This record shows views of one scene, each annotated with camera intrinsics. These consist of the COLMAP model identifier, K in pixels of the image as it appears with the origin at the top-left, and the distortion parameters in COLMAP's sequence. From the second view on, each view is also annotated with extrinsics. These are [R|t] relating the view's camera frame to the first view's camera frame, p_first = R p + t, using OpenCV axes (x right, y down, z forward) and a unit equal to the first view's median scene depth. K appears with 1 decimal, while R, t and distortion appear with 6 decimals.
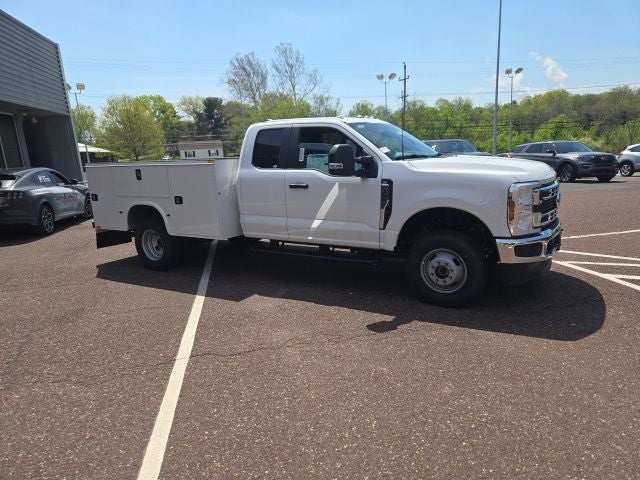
lens RADIAL K [[430.8, 0, 320.0], [0, 430.8, 240.0], [0, 0, 1]] dist [0.068213, -0.059751]
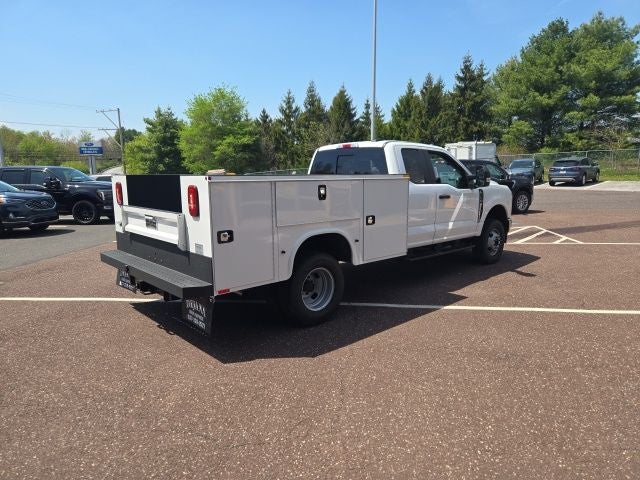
lens RADIAL K [[434.5, 0, 314.3], [0, 434.5, 238.3], [0, 0, 1]] dist [0.068367, -0.059087]
pose [[0.291904, -0.100790, 0.951122, -1.288694], [0.185801, 0.981464, 0.046983, -0.128689], [-0.938227, 0.163005, 0.305220, 0.929876]]
